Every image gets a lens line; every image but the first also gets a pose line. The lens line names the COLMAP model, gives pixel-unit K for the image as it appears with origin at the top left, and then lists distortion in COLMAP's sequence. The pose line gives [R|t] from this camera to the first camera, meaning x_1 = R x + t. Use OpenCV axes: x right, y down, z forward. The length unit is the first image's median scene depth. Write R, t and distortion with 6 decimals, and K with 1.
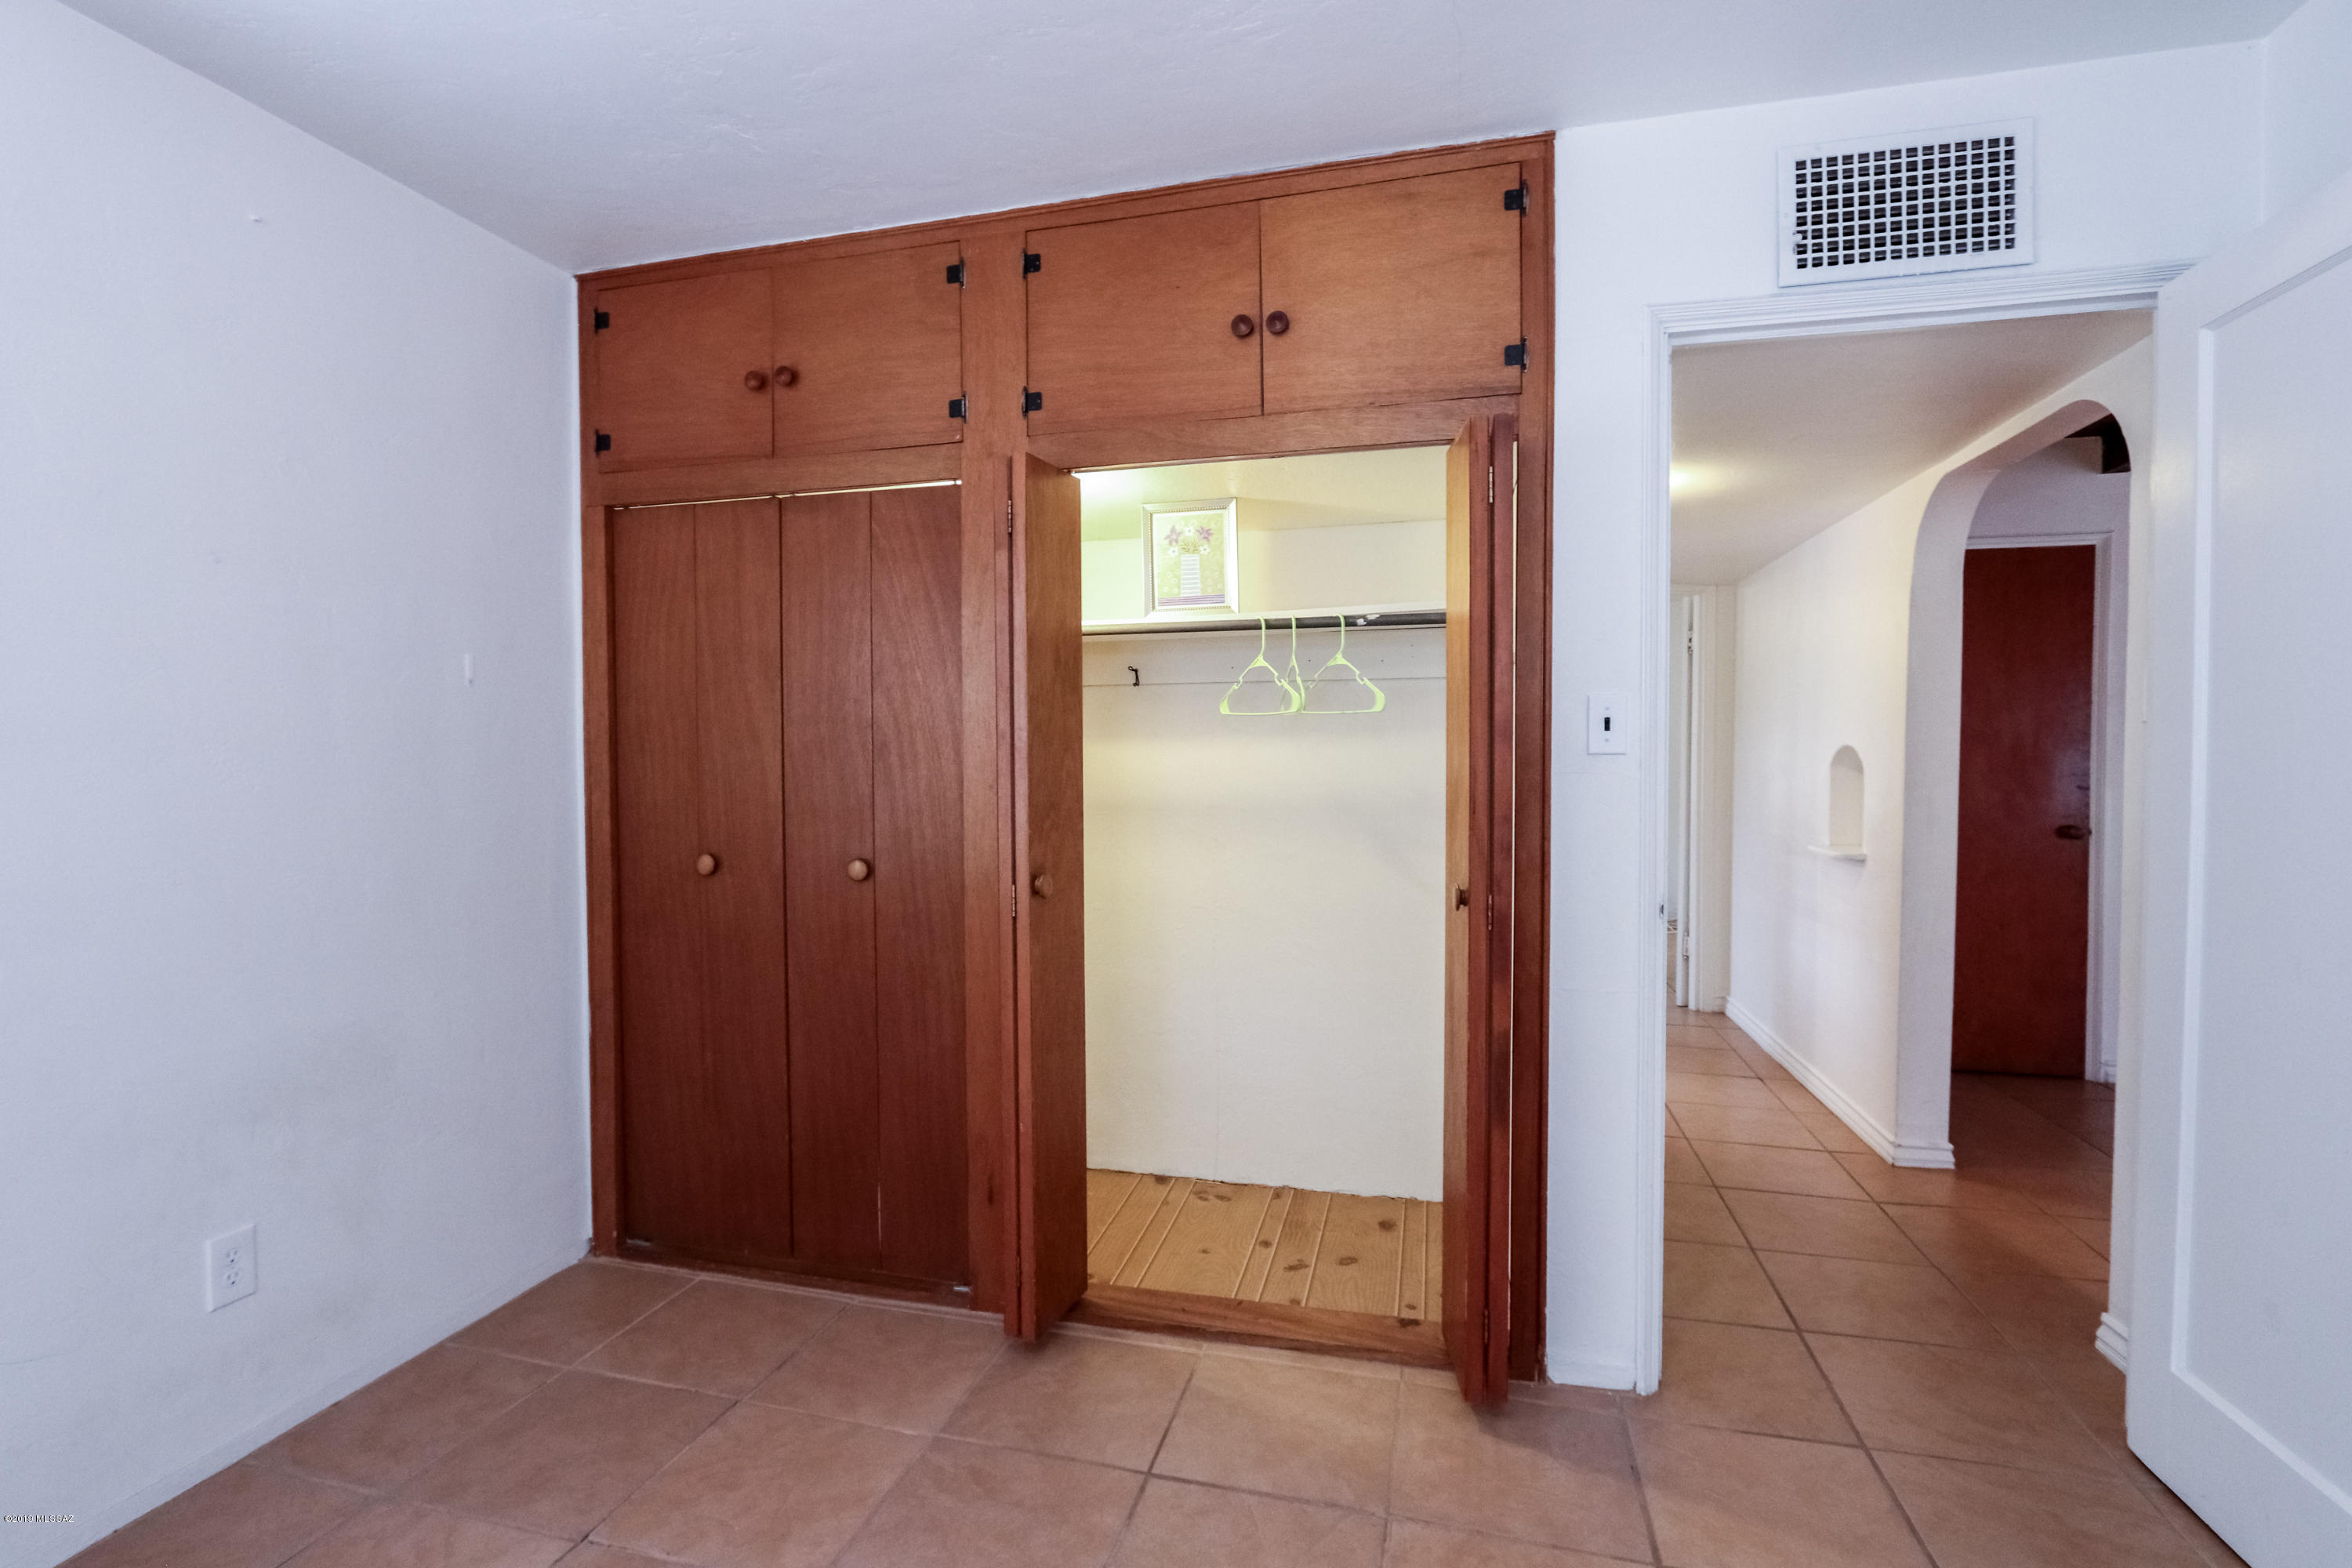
lens RADIAL K [[1094.6, 0, 1146.8], [0, 1094.6, 791.4], [0, 0, 1]] dist [-0.018845, 0.001427]
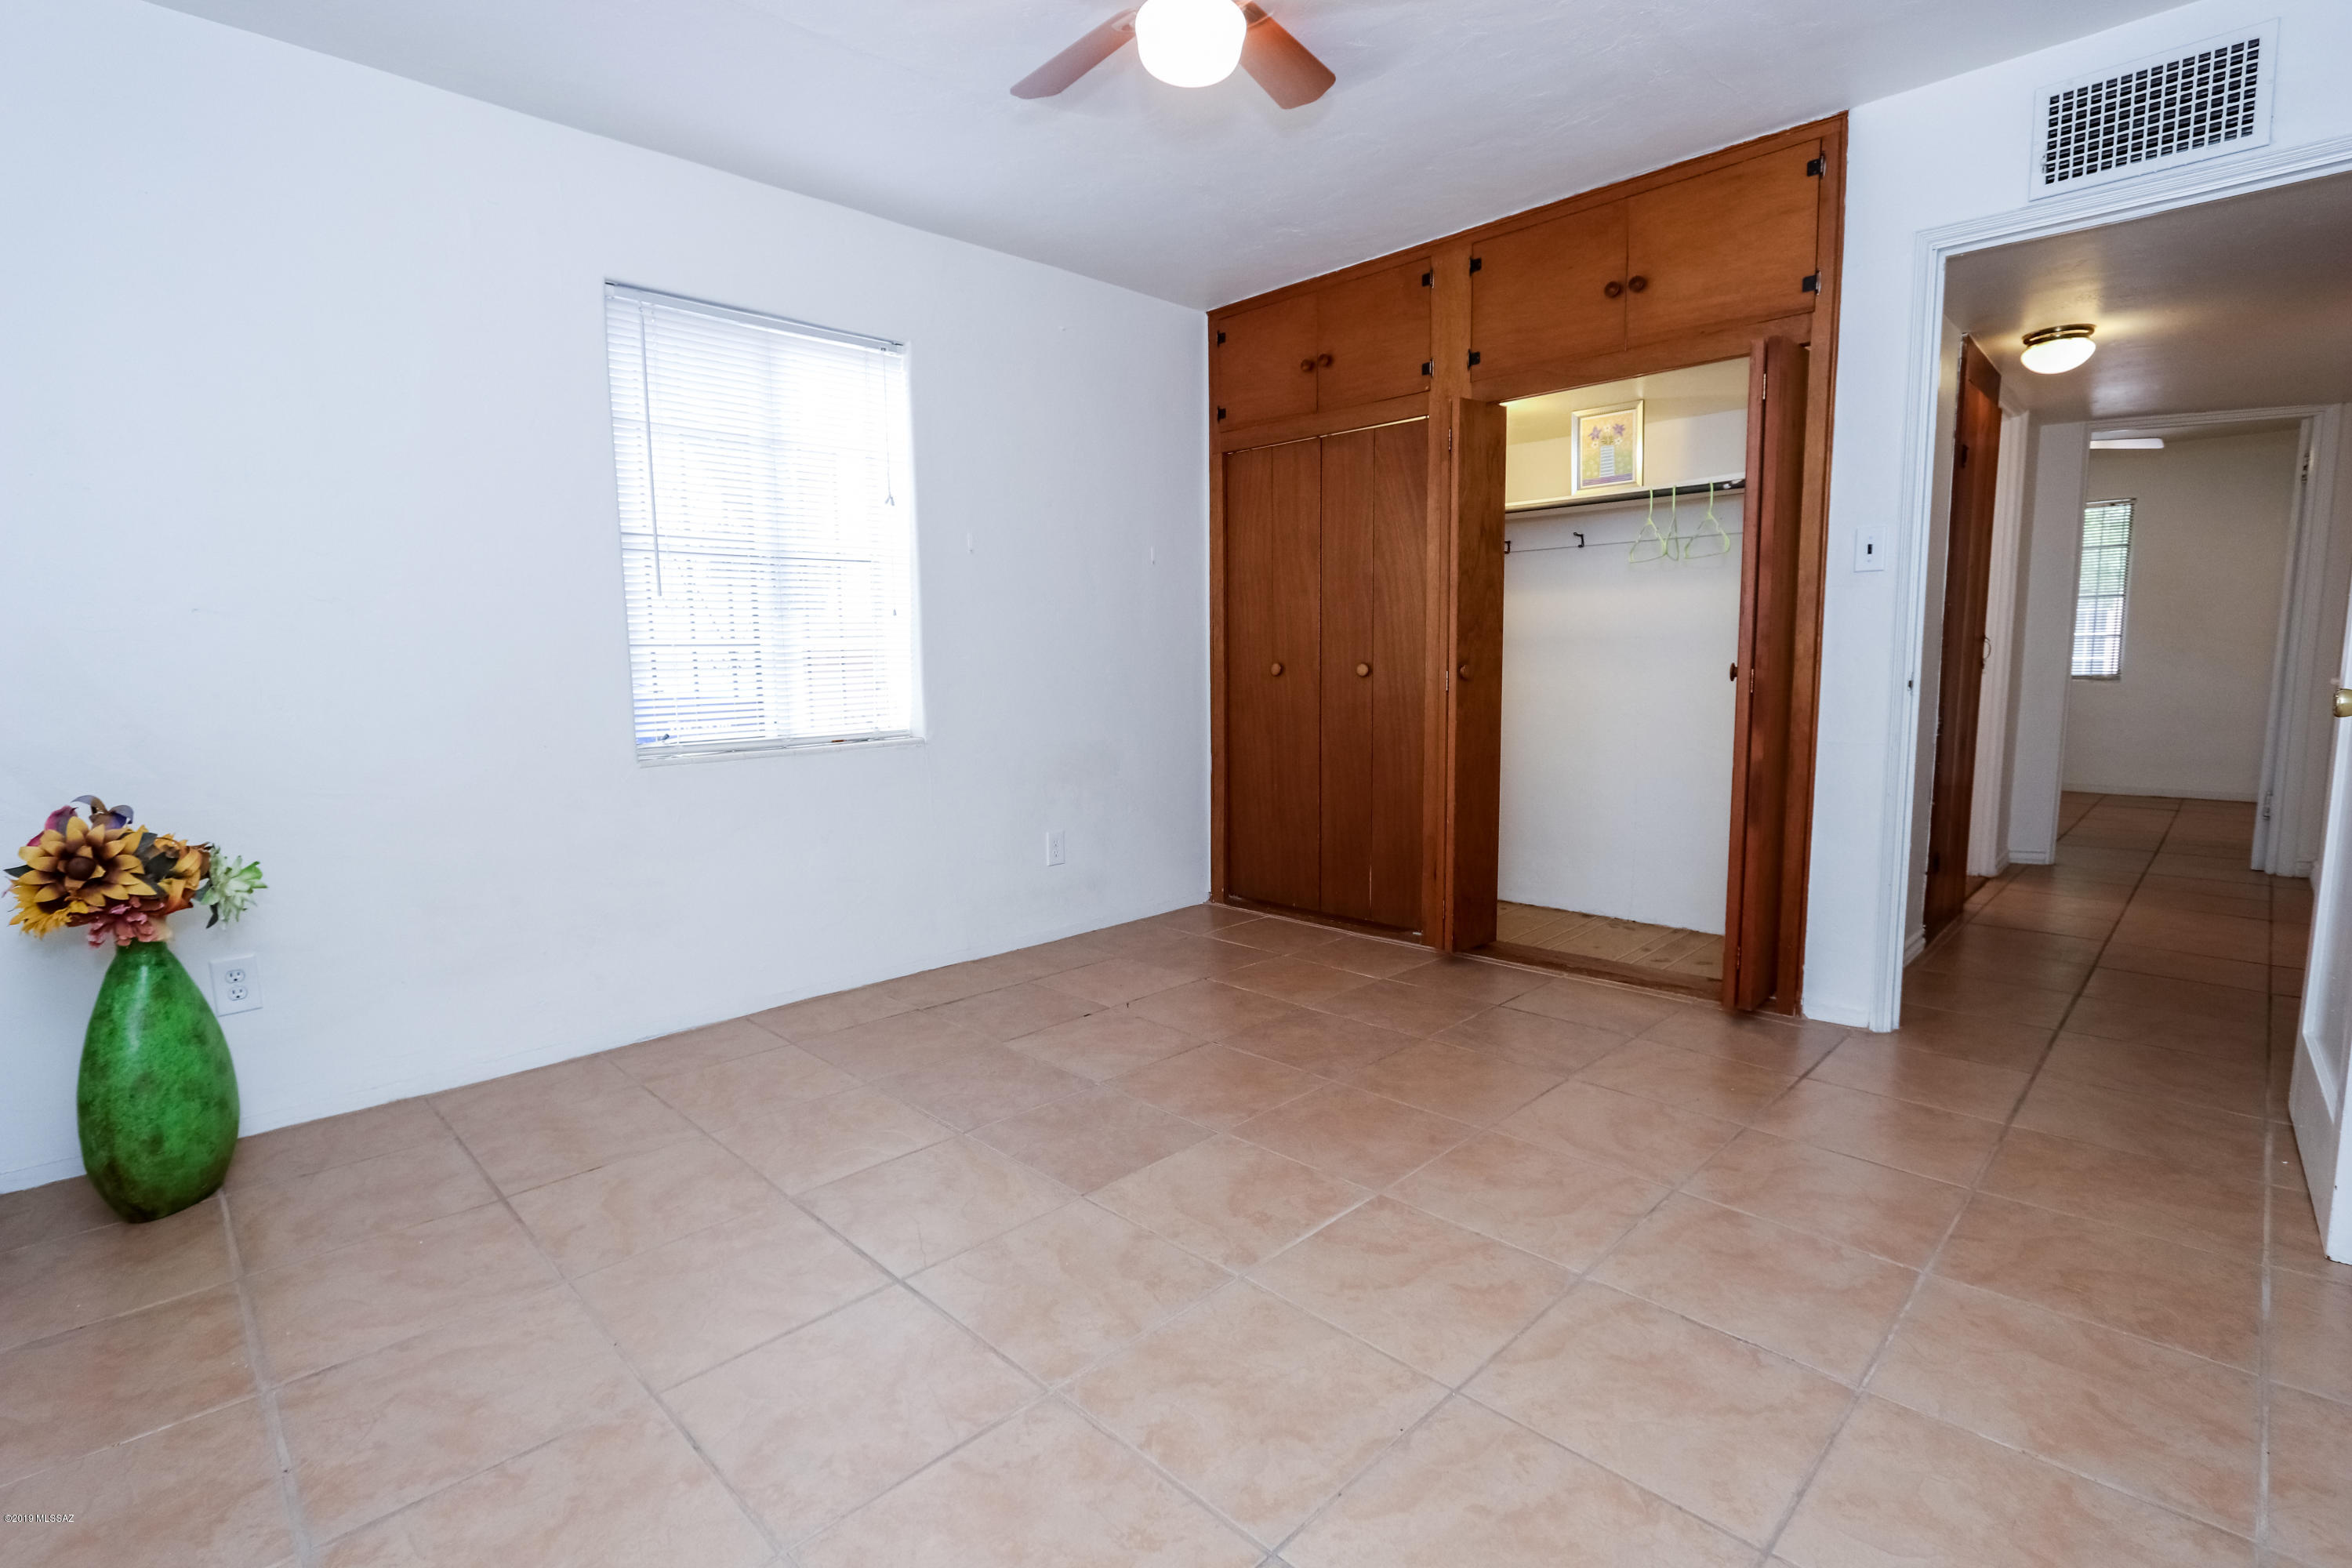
lens RADIAL K [[1094.6, 0, 1146.8], [0, 1094.6, 791.4], [0, 0, 1]] dist [-0.018845, 0.001427]
pose [[0.862211, 0.052717, -0.503799, 0.300775], [-0.004732, 0.995365, 0.096056, 0.102658], [0.506527, -0.080436, 0.858464, -0.593057]]
